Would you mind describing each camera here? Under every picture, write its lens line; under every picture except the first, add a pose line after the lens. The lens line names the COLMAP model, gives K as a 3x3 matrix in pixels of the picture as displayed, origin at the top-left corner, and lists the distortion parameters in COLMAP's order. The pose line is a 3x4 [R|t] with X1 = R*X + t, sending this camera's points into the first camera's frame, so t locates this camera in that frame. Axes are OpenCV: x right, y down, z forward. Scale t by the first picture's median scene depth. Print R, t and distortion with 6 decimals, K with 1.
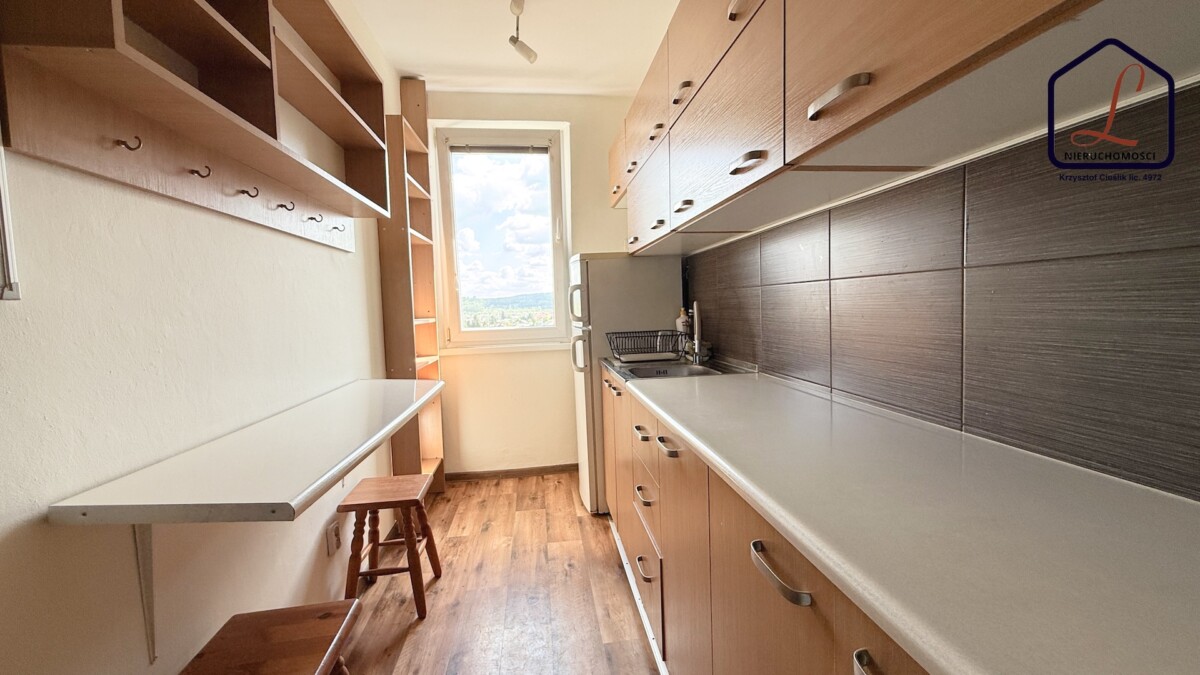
lens RADIAL K [[483.7, 0, 597.9], [0, 483.7, 333.5], [0, 0, 1]] dist [0.003858, 0.000246]
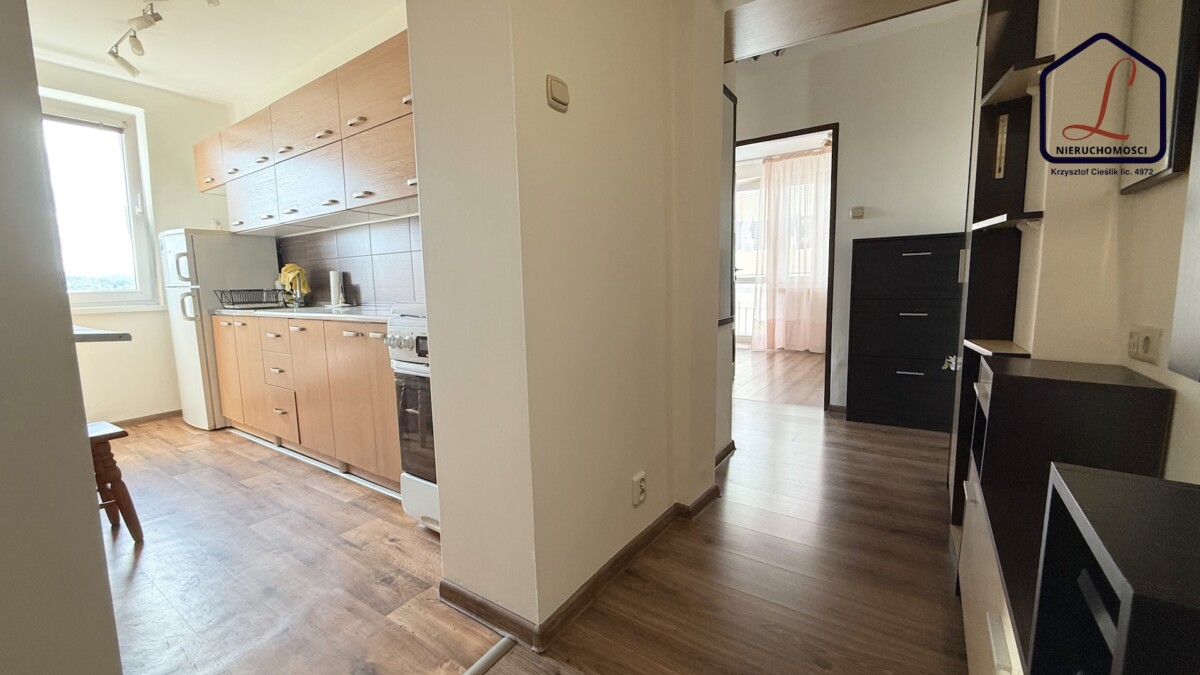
lens RADIAL K [[483.7, 0, 600.4], [0, 483.7, 340.8], [0, 0, 1]] dist [0.003858, 0.000246]
pose [[0.674933, -0.067648, 0.734771, -0.256164], [0.041247, 0.997691, 0.053966, 0.108996], [-0.736725, -0.006116, 0.676165, -0.689197]]
